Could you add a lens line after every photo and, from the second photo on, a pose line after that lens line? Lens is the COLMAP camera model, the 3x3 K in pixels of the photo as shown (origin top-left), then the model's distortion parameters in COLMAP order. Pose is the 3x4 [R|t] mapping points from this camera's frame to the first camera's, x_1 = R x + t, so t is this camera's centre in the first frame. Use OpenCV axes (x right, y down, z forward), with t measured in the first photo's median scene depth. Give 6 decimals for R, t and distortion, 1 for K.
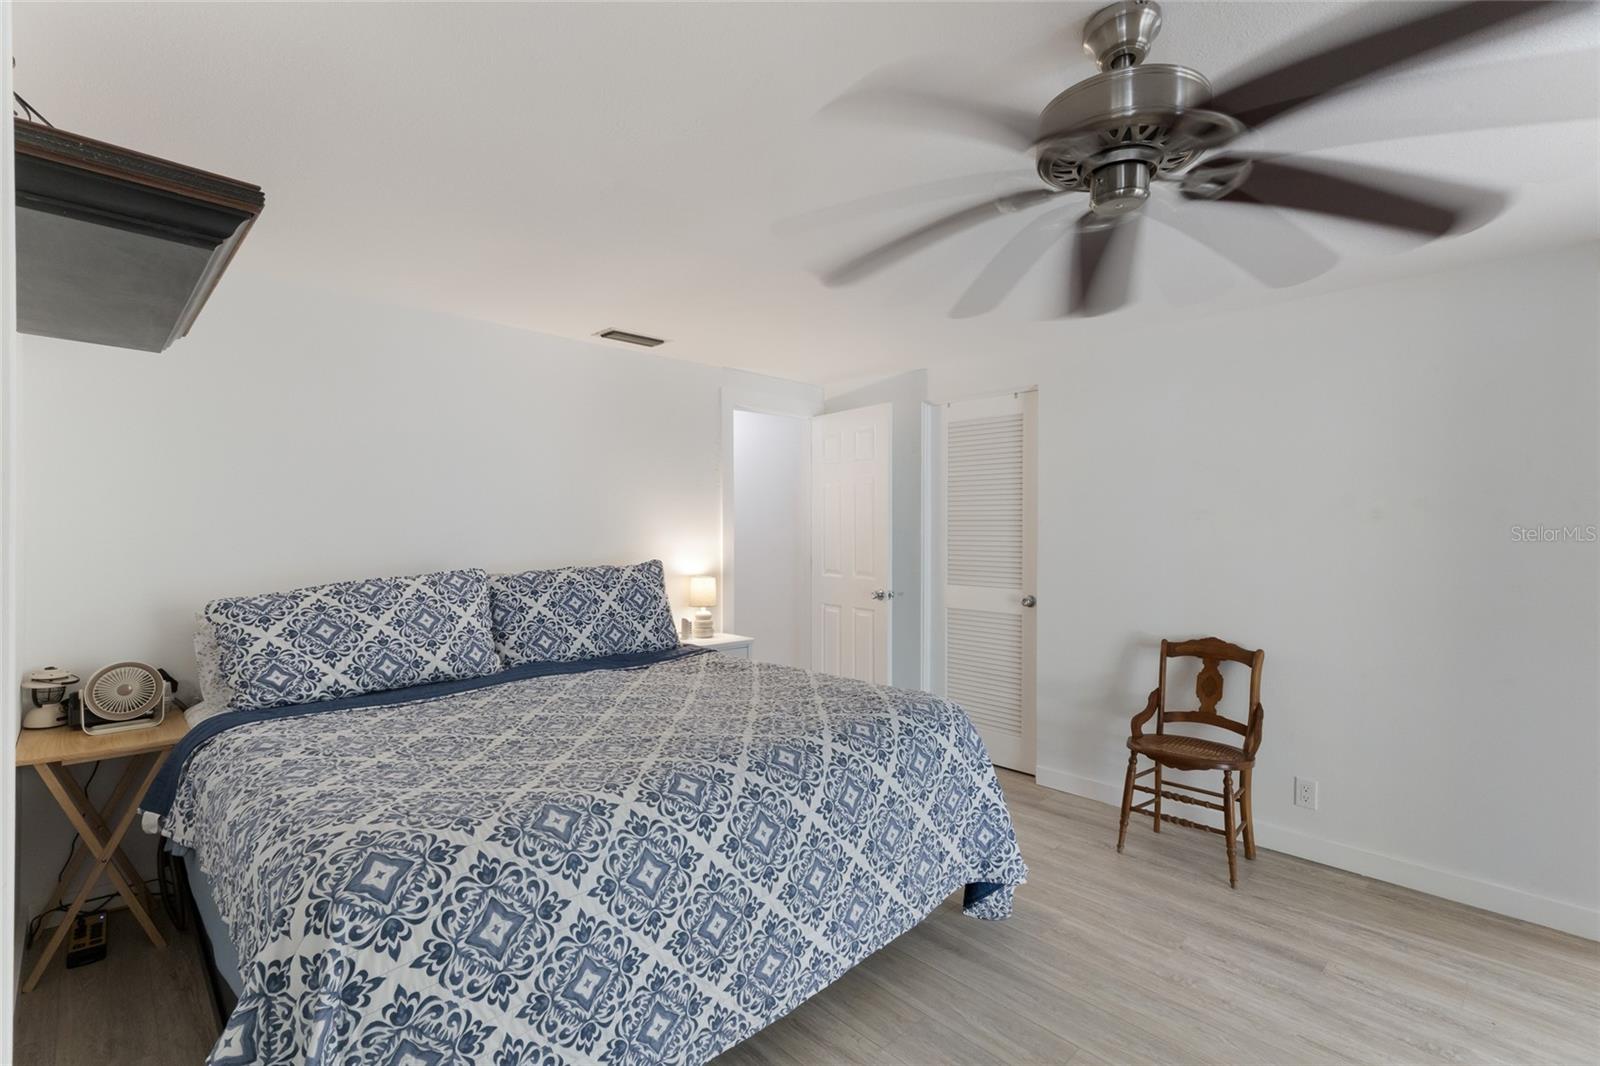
lens RADIAL K [[725.2, 0, 807.3], [0, 725.2, 535.7], [0, 0, 1]] dist [0.003579, 0.000278]
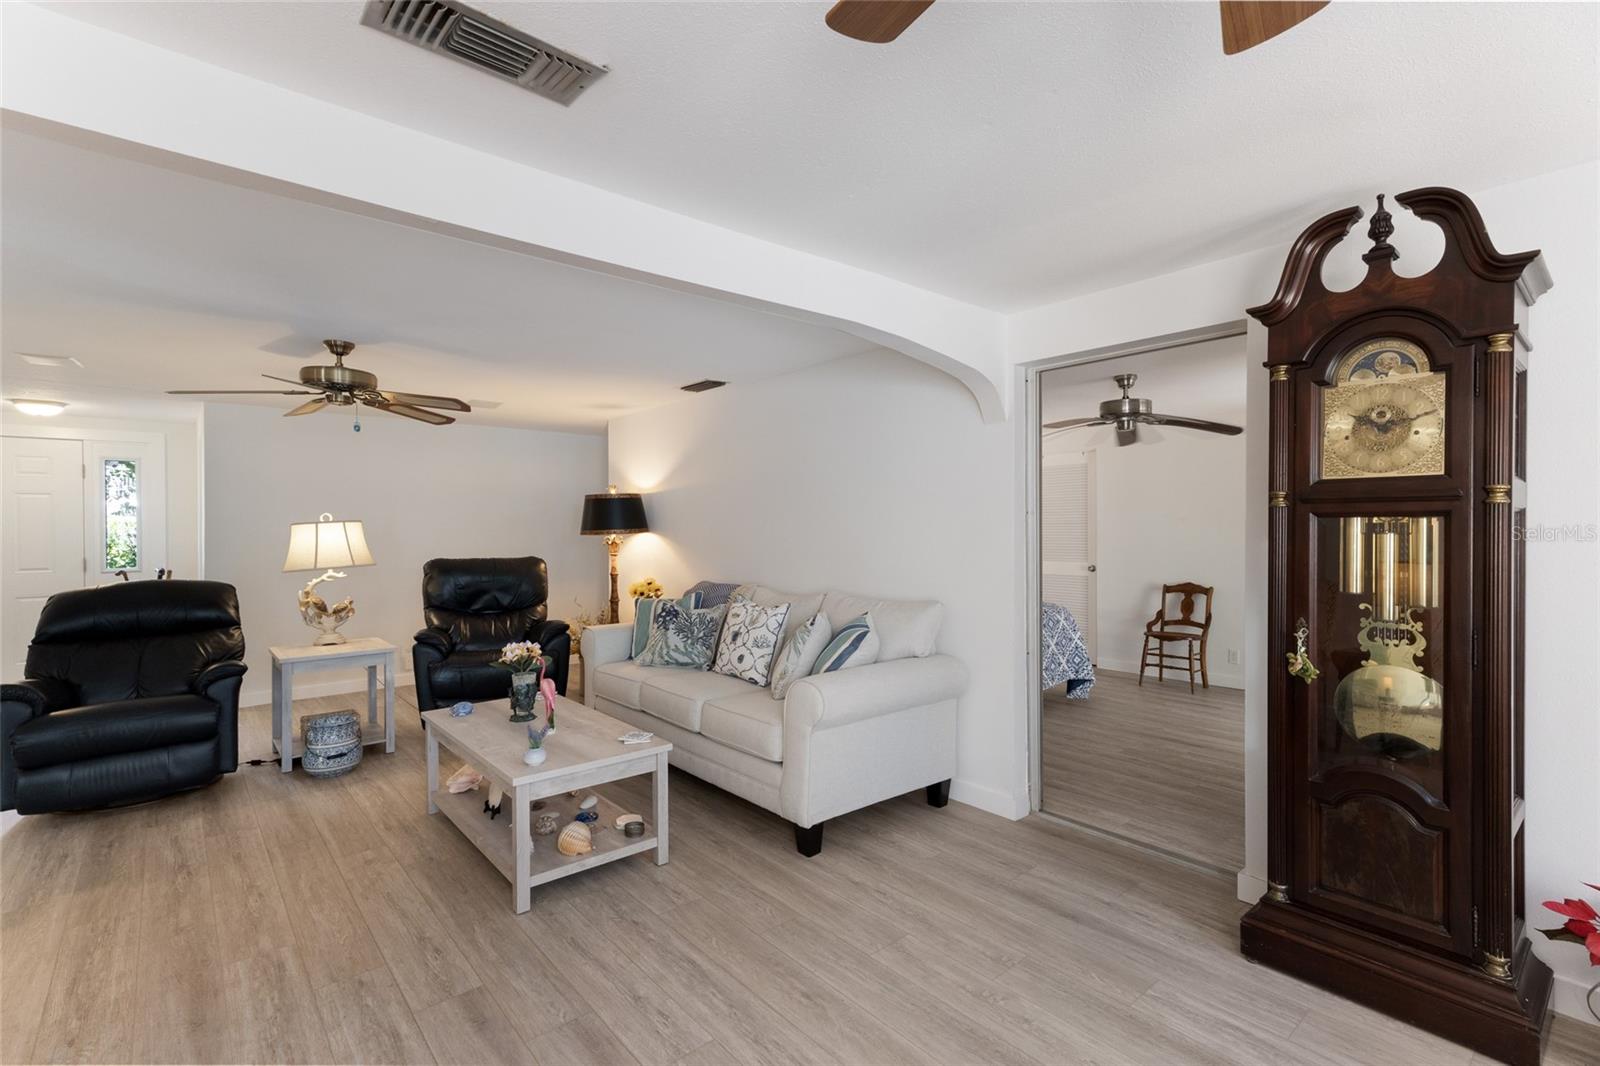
lens RADIAL K [[725.2, 0, 794.1], [0, 725.2, 534.4], [0, 0, 1]] dist [0.003579, 0.000278]
pose [[0.997357, -0.001187, -0.072642, -0.389620], [0.000770, 0.999983, -0.005769, 0.020534], [0.072648, 0.005698, 0.997341, -1.102677]]
